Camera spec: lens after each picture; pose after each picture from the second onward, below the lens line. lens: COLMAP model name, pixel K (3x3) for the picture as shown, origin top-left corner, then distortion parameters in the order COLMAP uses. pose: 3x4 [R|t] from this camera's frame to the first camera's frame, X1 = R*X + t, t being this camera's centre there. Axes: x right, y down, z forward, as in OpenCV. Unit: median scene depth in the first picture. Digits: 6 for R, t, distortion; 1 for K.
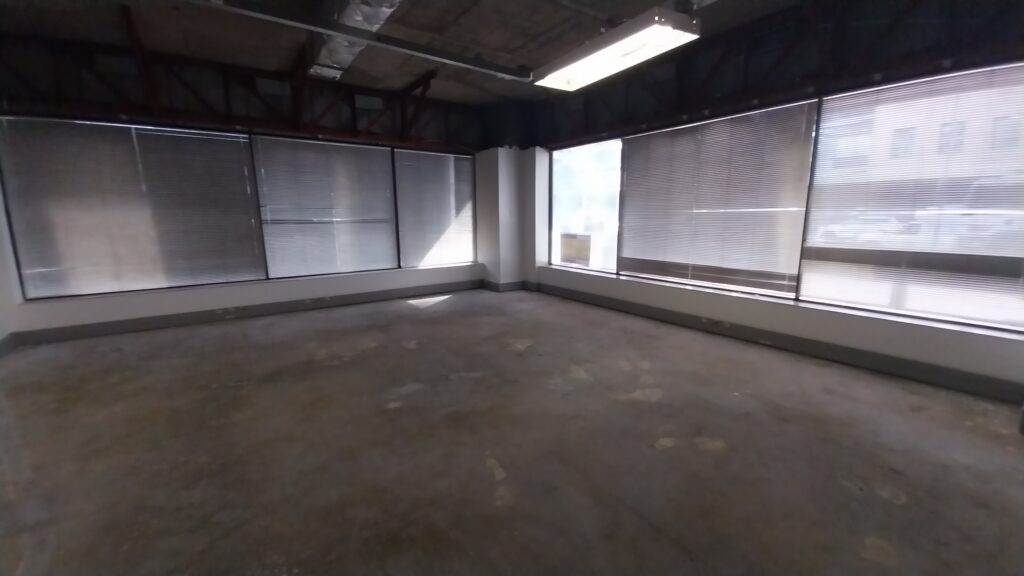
lens RADIAL K [[407.2, 0, 508.3], [0, 407.2, 287.1], [0, 0, 1]] dist [0.011043, -0.008749]
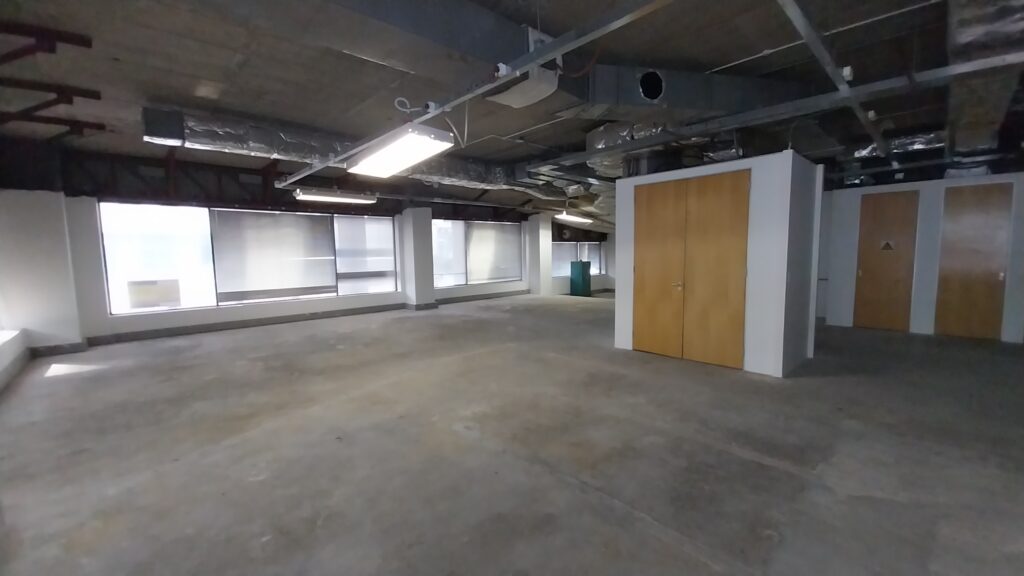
lens RADIAL K [[407.2, 0, 512.1], [0, 407.2, 292.0], [0, 0, 1]] dist [0.011043, -0.008749]
pose [[-0.122873, -0.085036, 0.988772, -1.376914], [0.191985, 0.975465, 0.107749, -0.039023], [-0.973676, 0.203069, -0.103533, 0.200430]]
